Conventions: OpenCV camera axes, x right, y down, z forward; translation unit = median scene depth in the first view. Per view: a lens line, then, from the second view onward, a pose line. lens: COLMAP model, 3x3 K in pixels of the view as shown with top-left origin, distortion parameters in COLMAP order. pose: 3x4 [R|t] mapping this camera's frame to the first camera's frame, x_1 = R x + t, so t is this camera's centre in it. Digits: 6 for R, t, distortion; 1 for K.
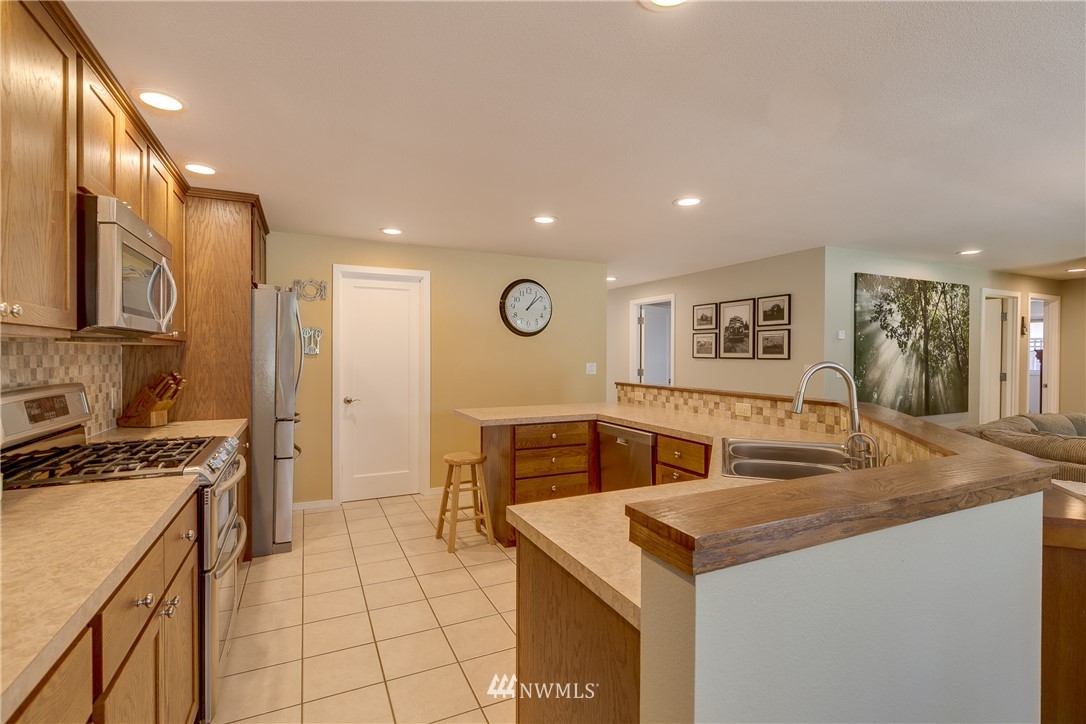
lens RADIAL K [[491.3, 0, 540.6], [0, 491.3, 358.0], [0, 0, 1]] dist [-0.001616, 0.000049]
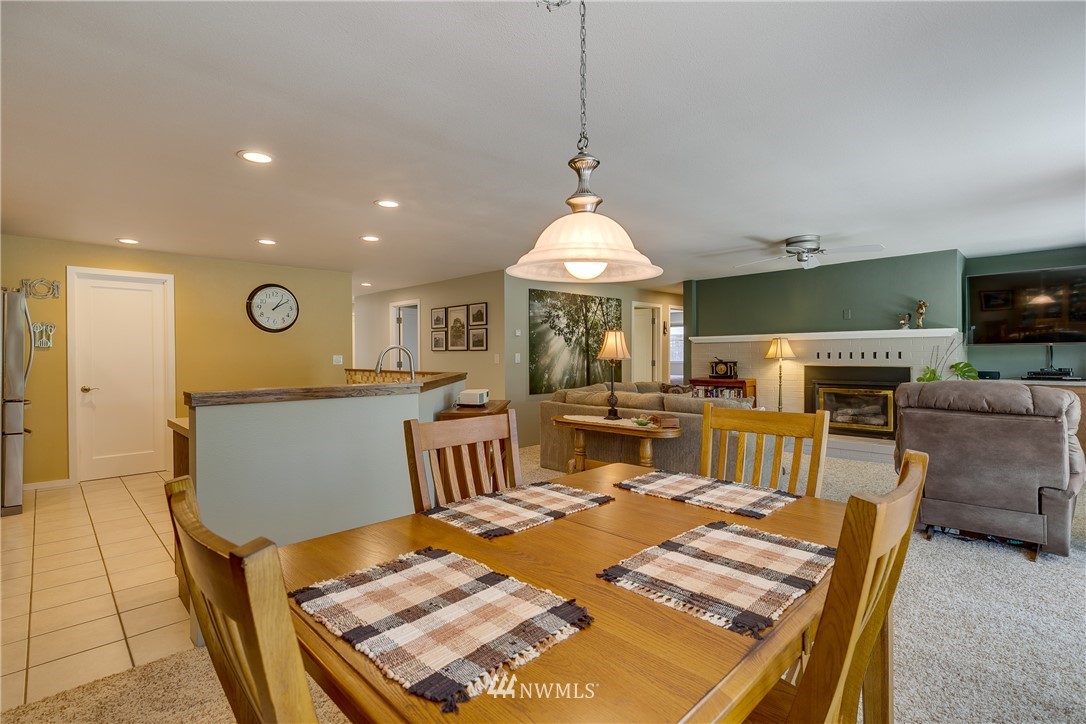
lens RADIAL K [[507.7, 0, 540.0], [0, 507.7, 359.2], [0, 0, 1]] dist [-0.000817, -0.000106]
pose [[0.946391, -0.010847, 0.322841, 0.185468], [0.010258, 0.999941, 0.003525, 0.022762], [-0.322860, -0.000024, 0.946447, -0.366719]]
